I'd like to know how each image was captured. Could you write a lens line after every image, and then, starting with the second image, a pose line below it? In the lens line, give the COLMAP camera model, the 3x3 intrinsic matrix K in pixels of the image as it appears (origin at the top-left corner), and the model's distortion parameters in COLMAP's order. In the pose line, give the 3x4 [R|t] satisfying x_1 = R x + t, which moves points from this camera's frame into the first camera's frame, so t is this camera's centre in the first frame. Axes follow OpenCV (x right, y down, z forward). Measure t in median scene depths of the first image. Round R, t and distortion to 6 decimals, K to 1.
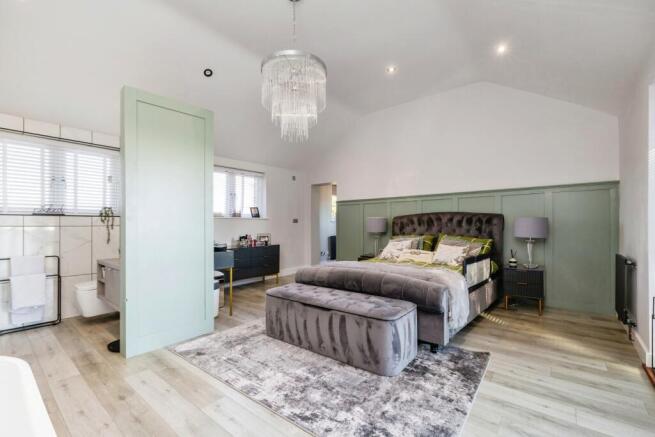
lens RADIAL K [[261.3, 0, 324.9], [0, 261.3, 223.3], [0, 0, 1]] dist [0.003342, -0.000334]
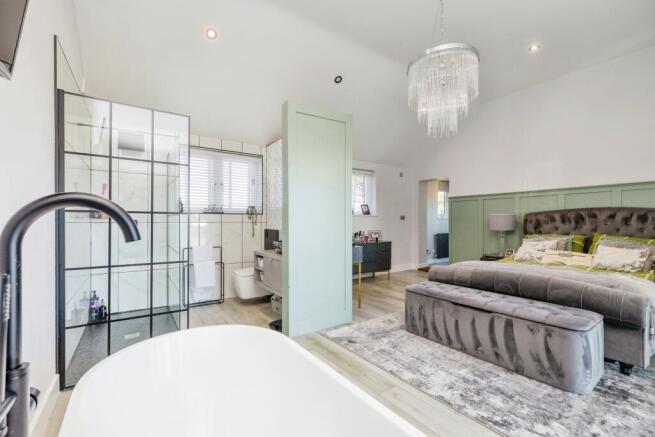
lens RADIAL K [[261.3, 0, 324.9], [0, 261.3, 223.3], [0, 0, 1]] dist [0.003342, -0.000334]
pose [[0.966572, 0.005164, -0.256344, -0.277870], [-0.002240, 0.999929, 0.011698, 0.000583], [0.256386, -0.010733, 0.966515, -0.053603]]
